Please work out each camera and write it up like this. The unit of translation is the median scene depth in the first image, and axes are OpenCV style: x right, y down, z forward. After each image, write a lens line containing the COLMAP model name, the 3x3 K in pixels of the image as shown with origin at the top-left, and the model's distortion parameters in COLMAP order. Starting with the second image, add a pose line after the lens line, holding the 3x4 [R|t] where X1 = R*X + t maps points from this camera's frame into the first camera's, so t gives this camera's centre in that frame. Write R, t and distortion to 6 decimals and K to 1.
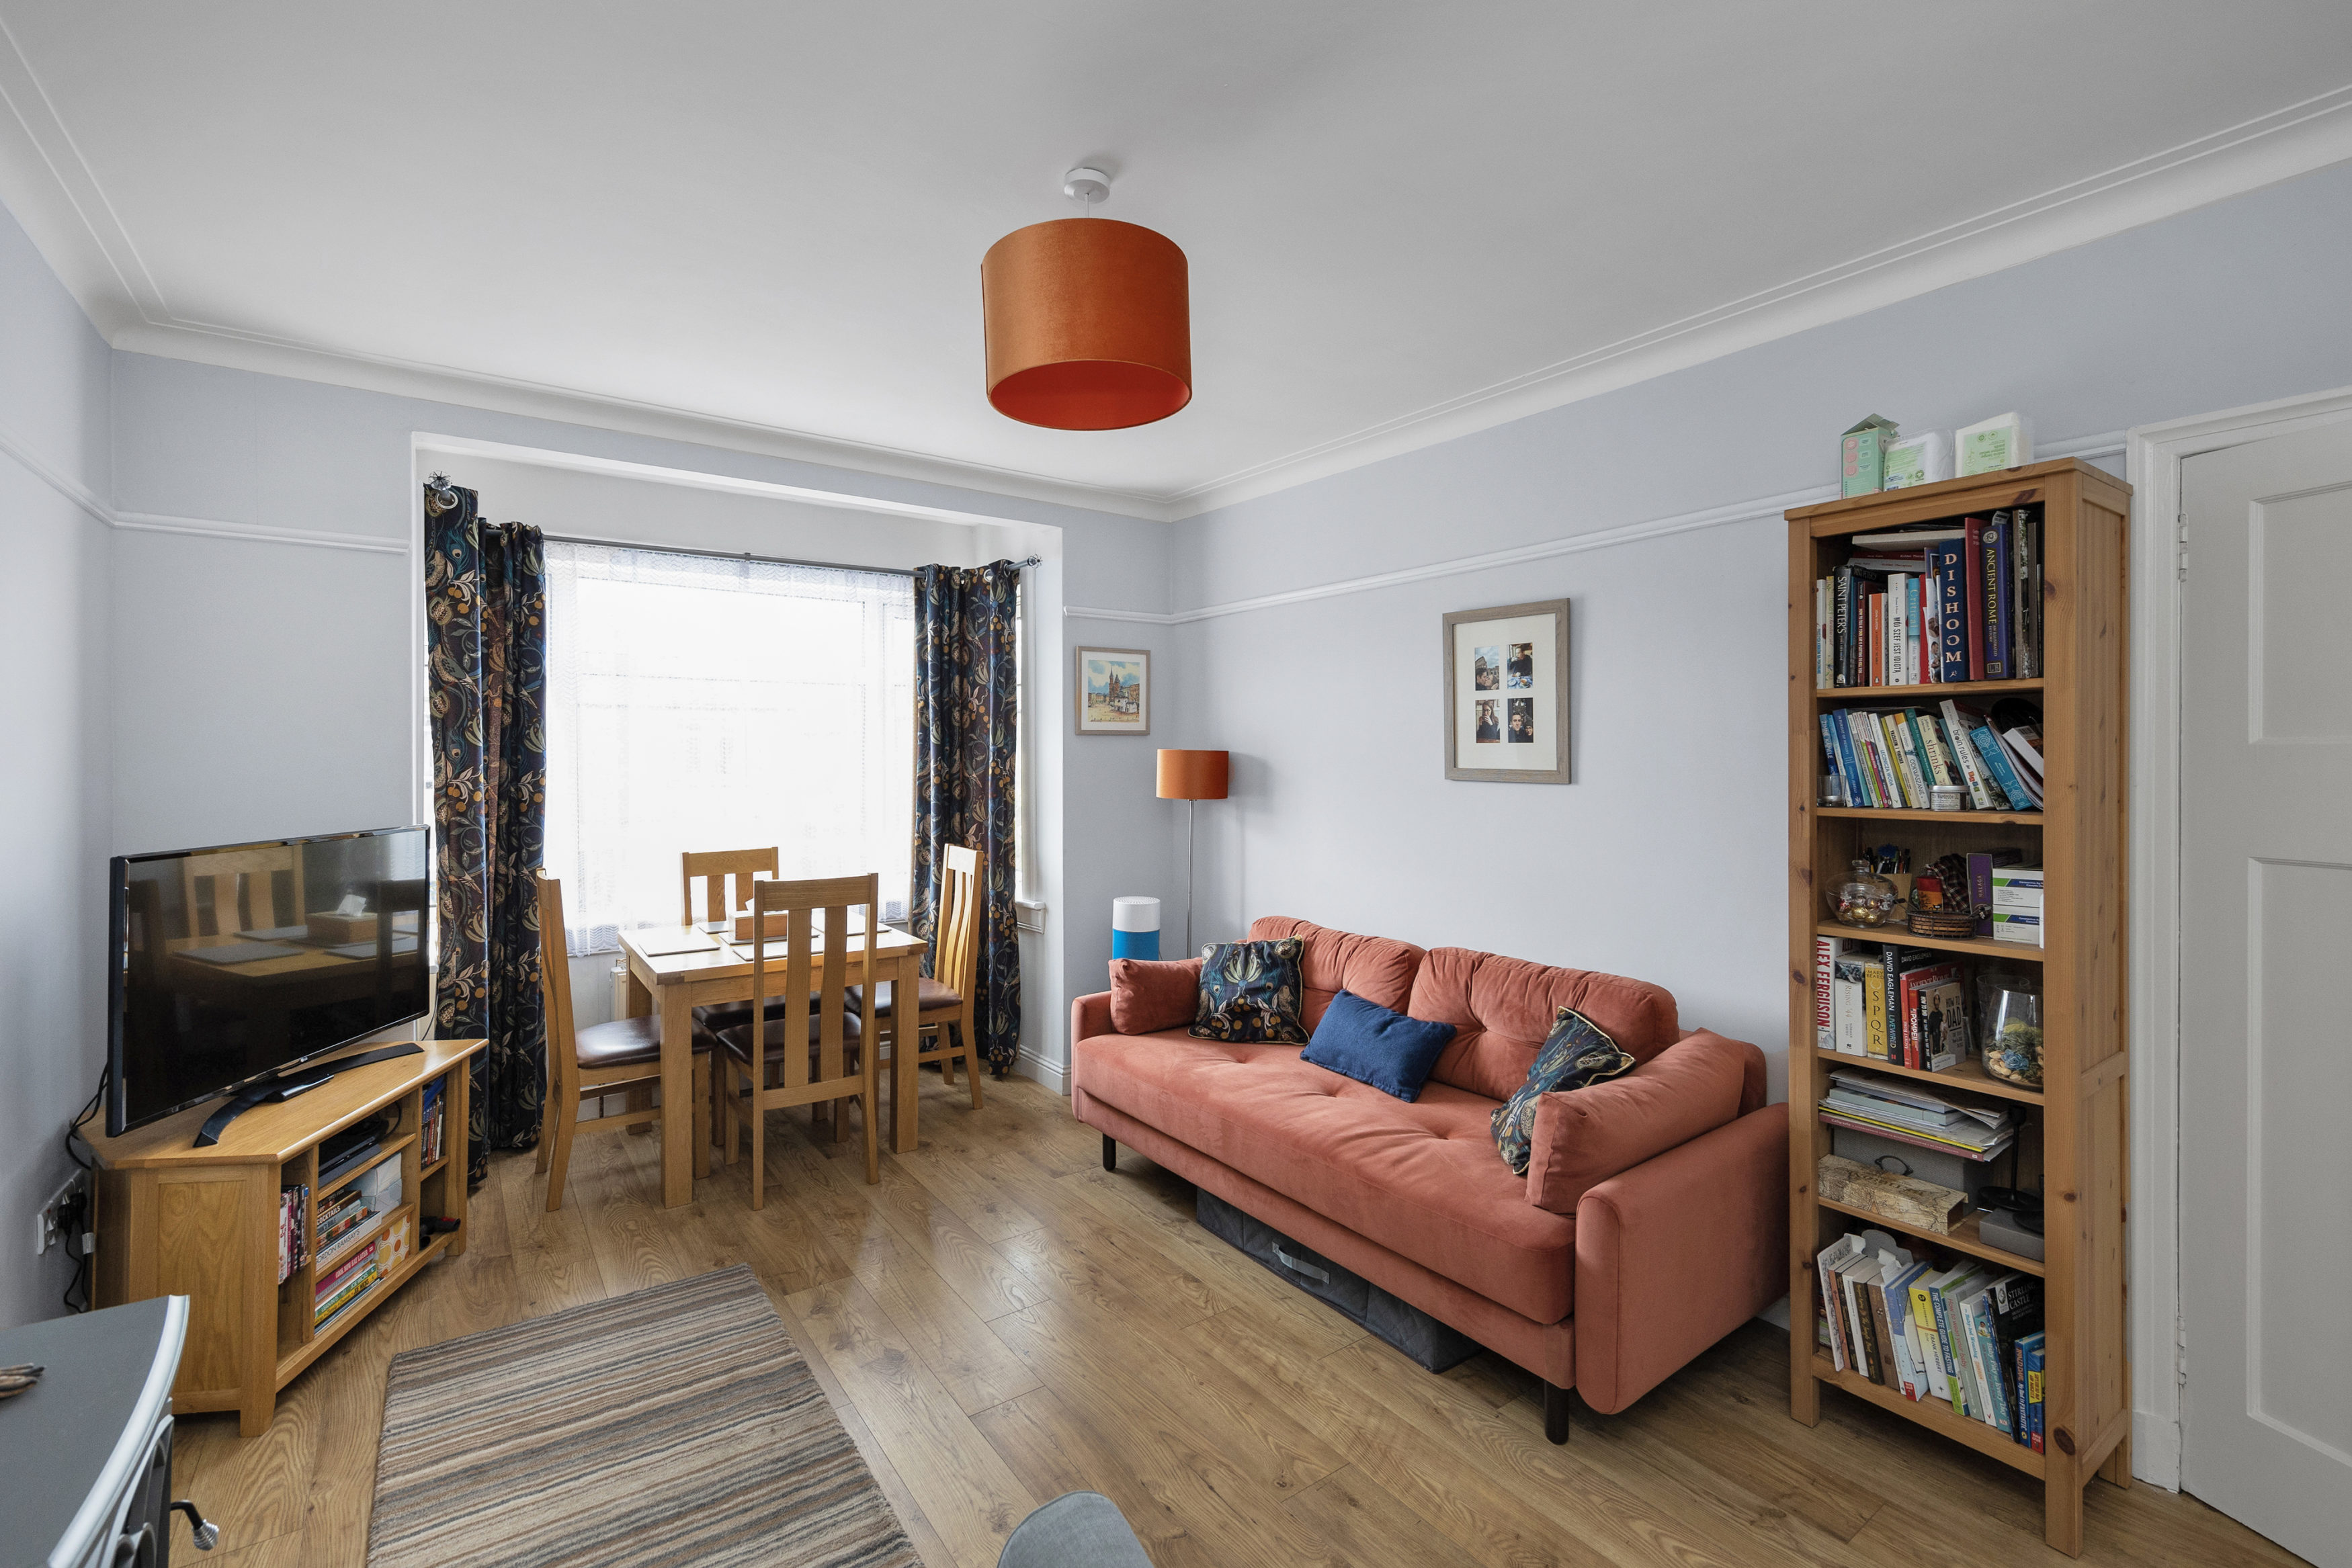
lens RADIAL K [[1024.4, 0, 1177.7], [0, 1024.4, 747.5], [0, 0, 1]] dist [0.005203, 0.000427]
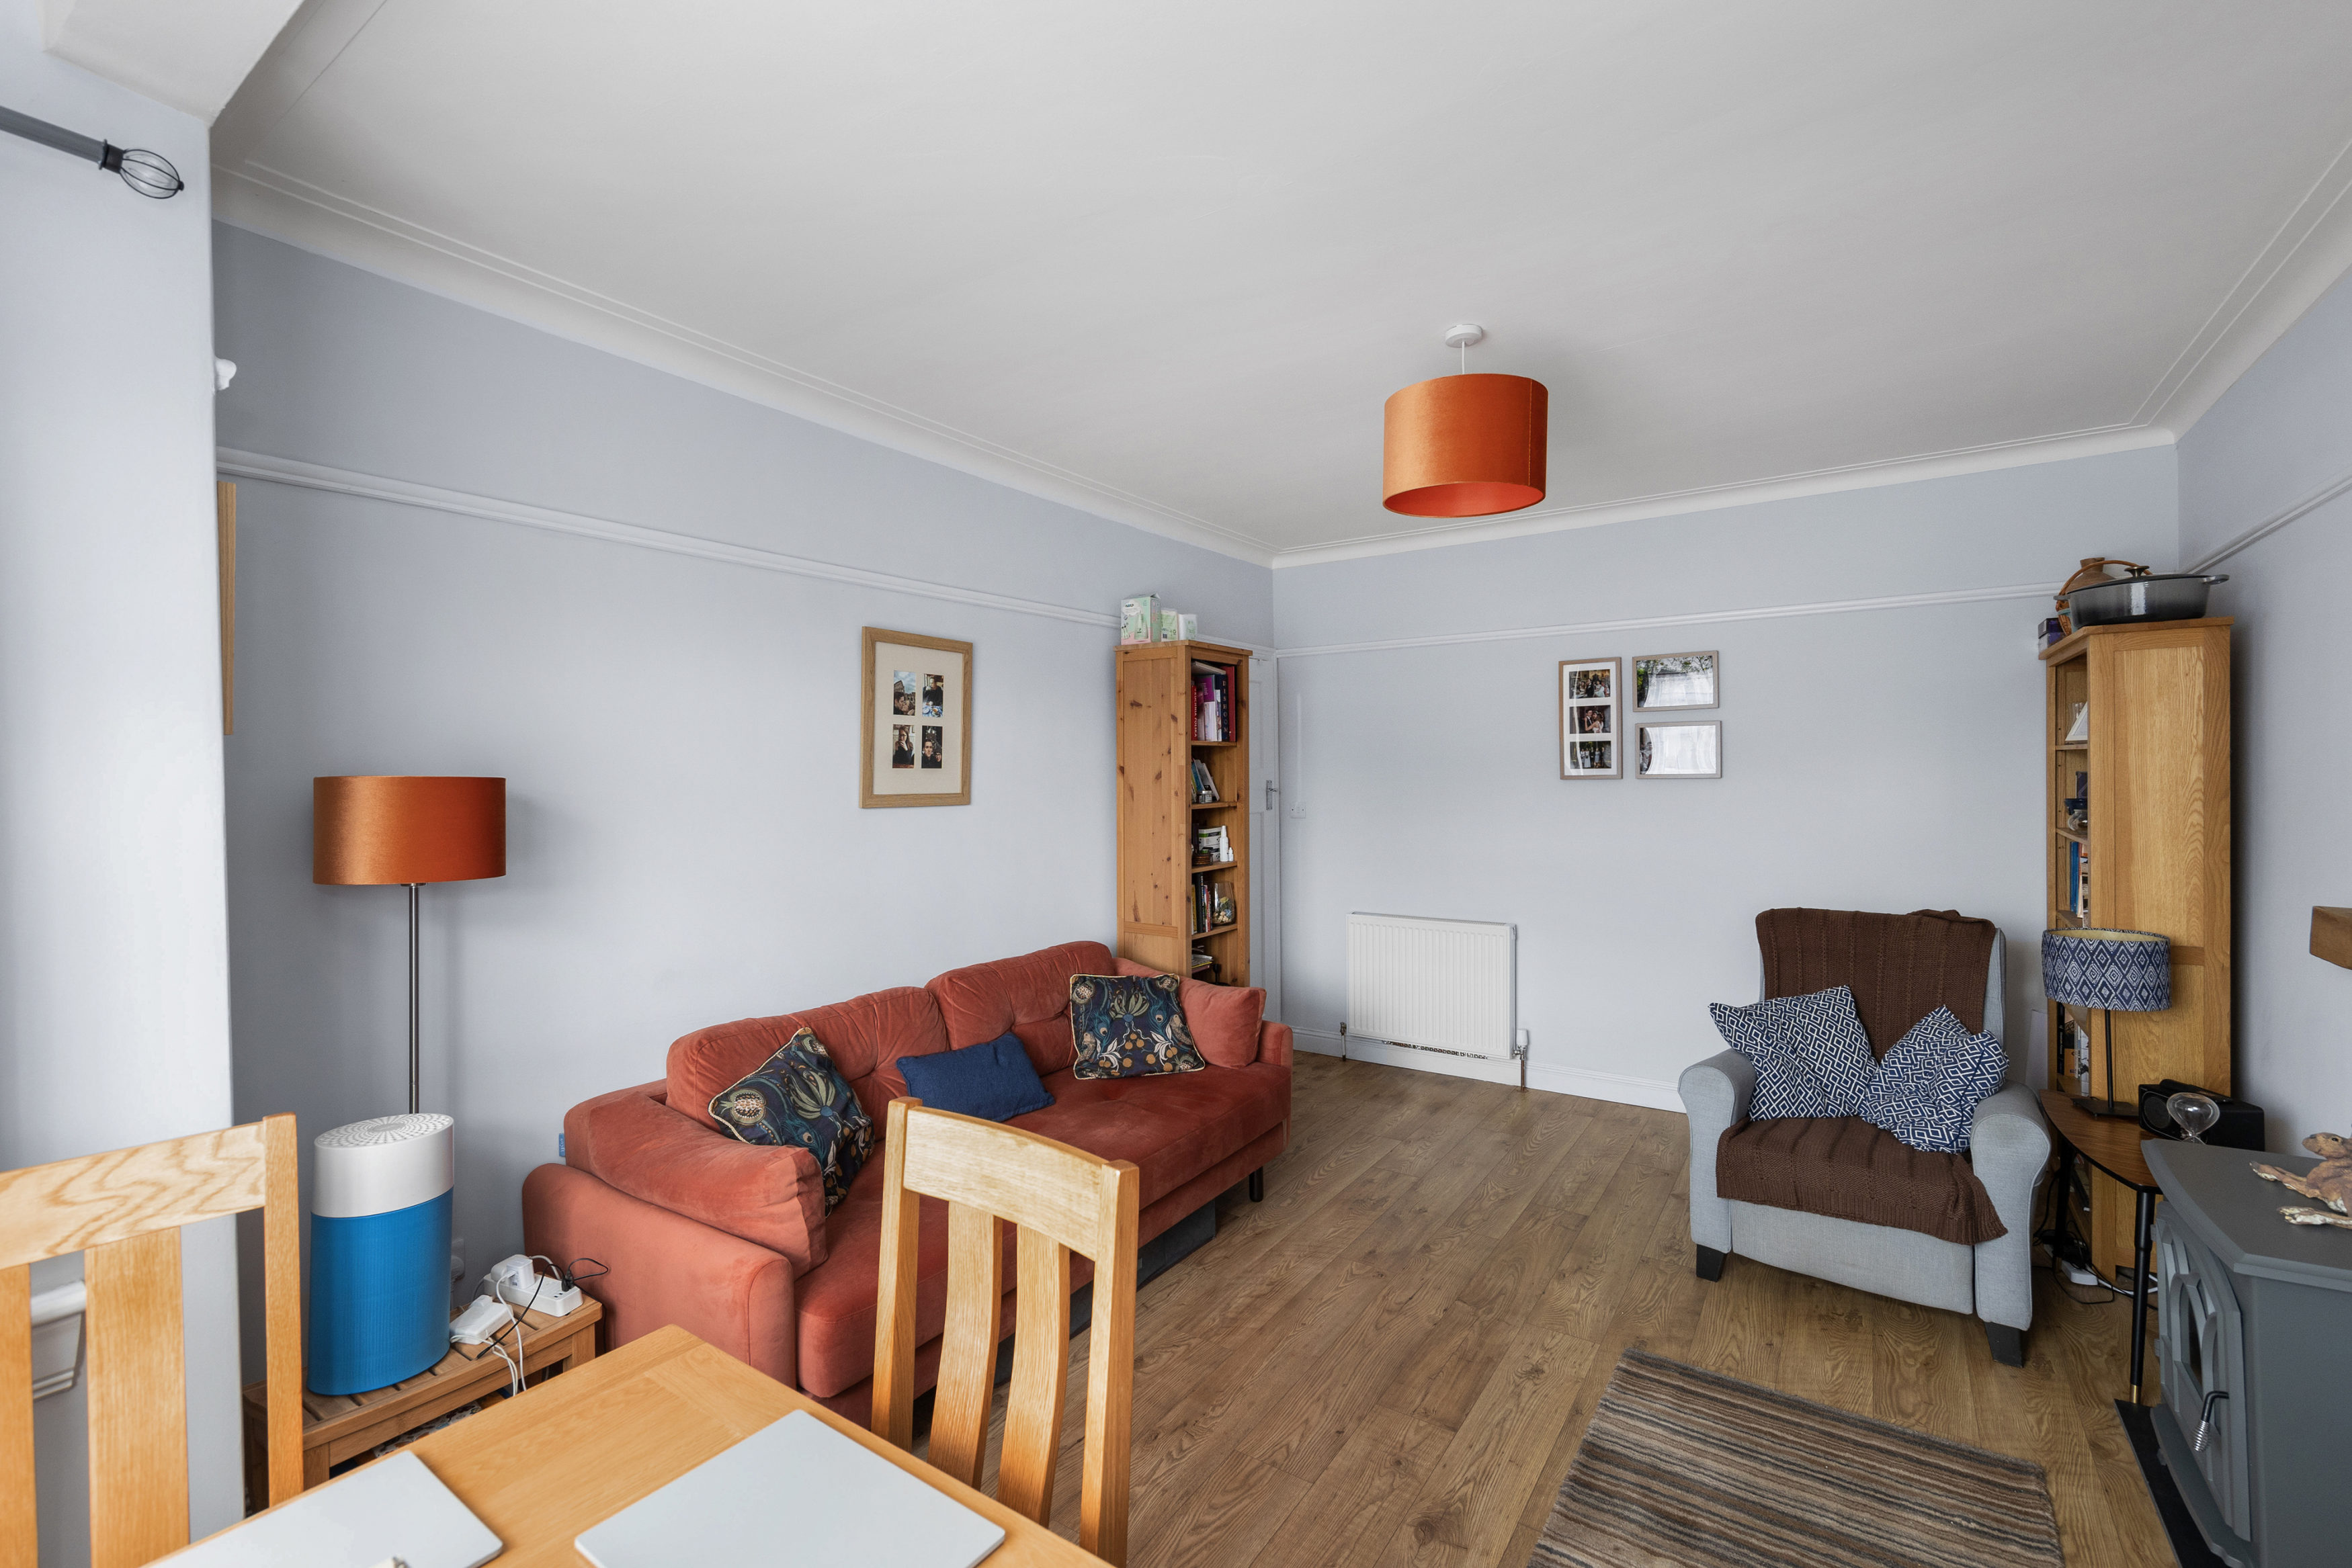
lens RADIAL K [[1024.4, 0, 1169.4], [0, 1024.4, 779.2], [0, 0, 1]] dist [0.005203, 0.000427]
pose [[-0.336653, -0.004314, 0.941619, -0.707898], [0.003595, 0.999976, 0.005867, 0.001277], [-0.941622, 0.005360, -0.336630, 1.073988]]
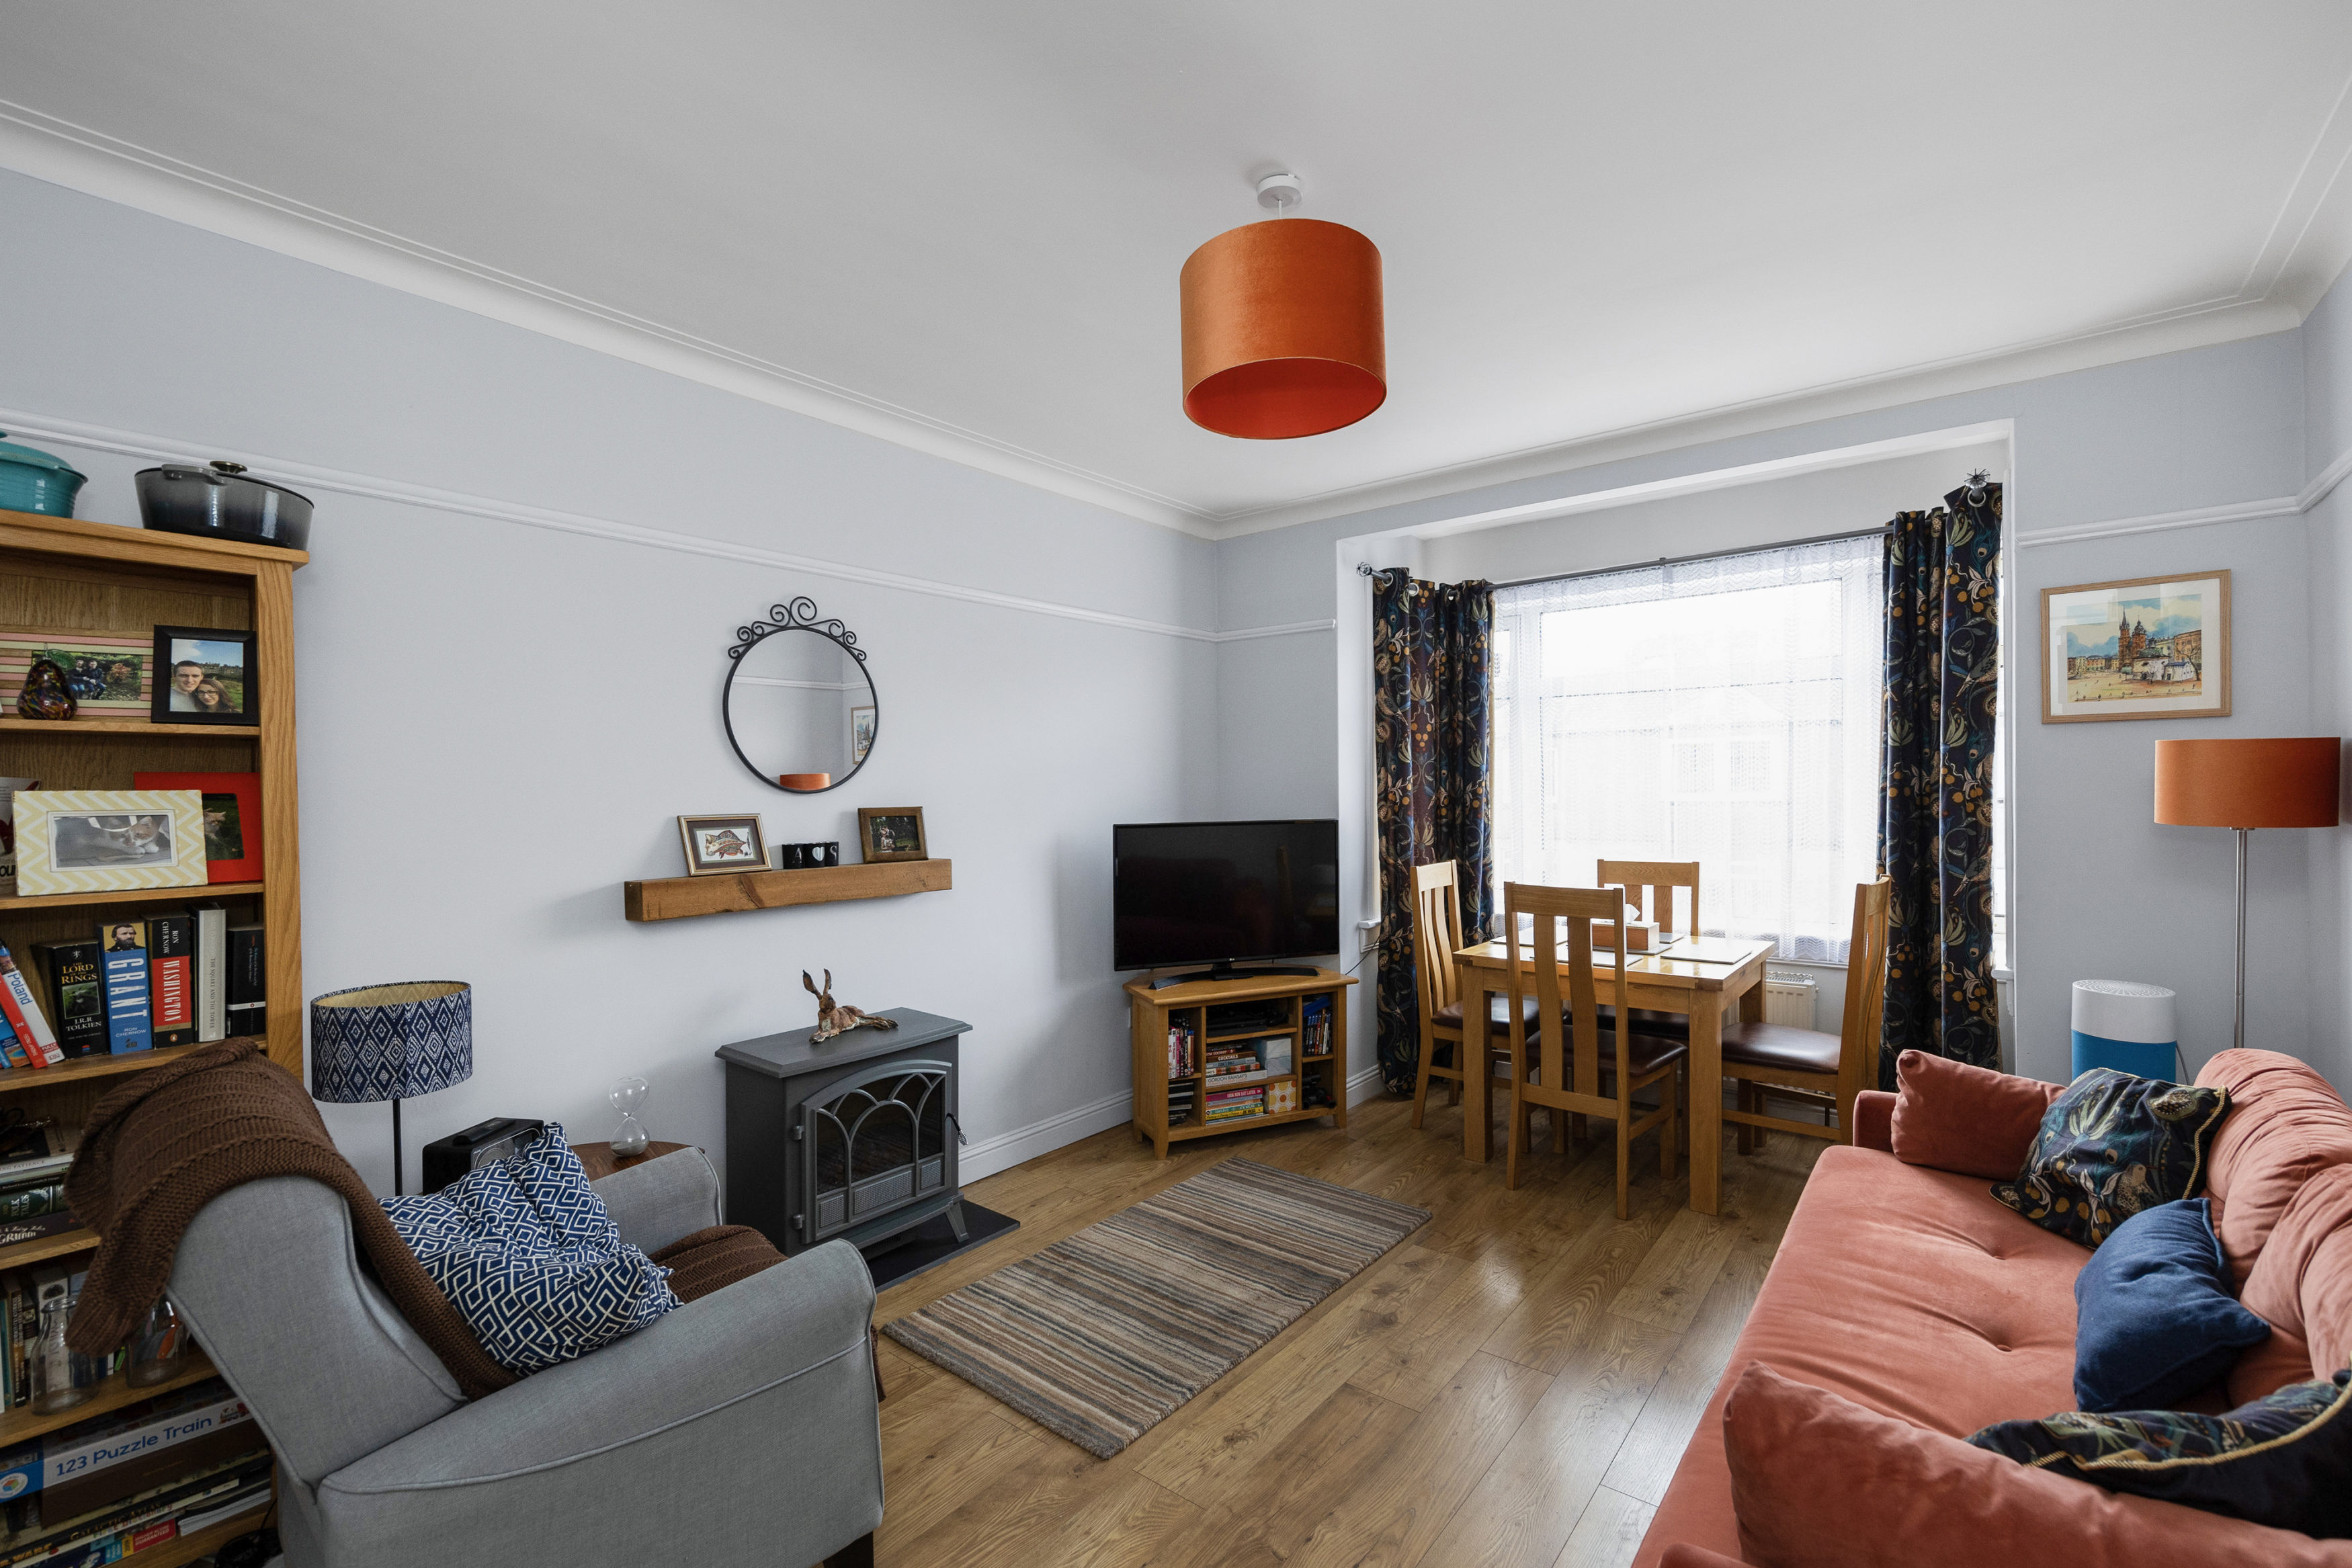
lens RADIAL K [[1024.4, 0, 1181.7], [0, 1024.4, 794.6], [0, 0, 1]] dist [0.005203, 0.000427]
pose [[0.273099, 0.006073, -0.961967, 0.513783], [0.019601, 0.999737, 0.011876, 0.019047], [0.961786, -0.022099, 0.272908, 0.376883]]
